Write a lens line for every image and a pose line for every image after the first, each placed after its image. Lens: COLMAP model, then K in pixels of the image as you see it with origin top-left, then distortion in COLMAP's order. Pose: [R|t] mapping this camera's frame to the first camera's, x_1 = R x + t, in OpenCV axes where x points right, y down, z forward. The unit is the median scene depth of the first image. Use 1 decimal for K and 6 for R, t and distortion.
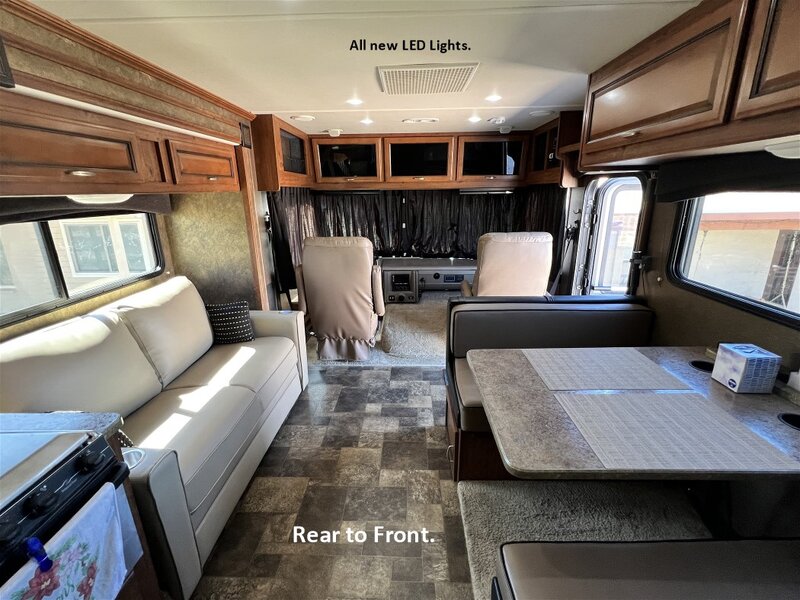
lens RADIAL K [[370.7, 0, 408.1], [0, 370.7, 301.0], [0, 0, 1]] dist [-0.001330, -0.000213]
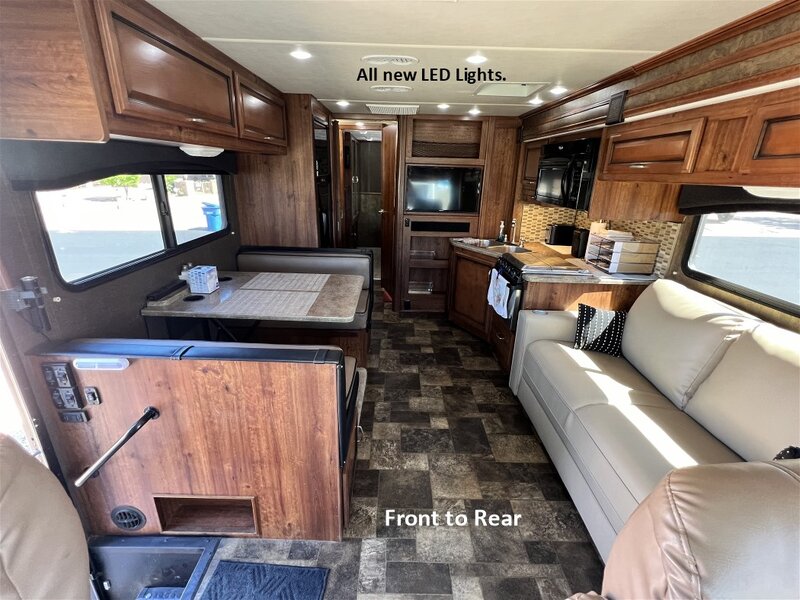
lens RADIAL K [[370.7, 0, 406.0], [0, 370.7, 296.9], [0, 0, 1]] dist [-0.001330, -0.000213]
pose [[-0.999486, 0.003858, -0.031825, 0.014939], [-0.015770, 0.805150, 0.592862, -0.506429], [0.027912, 0.593059, -0.804675, 1.590214]]
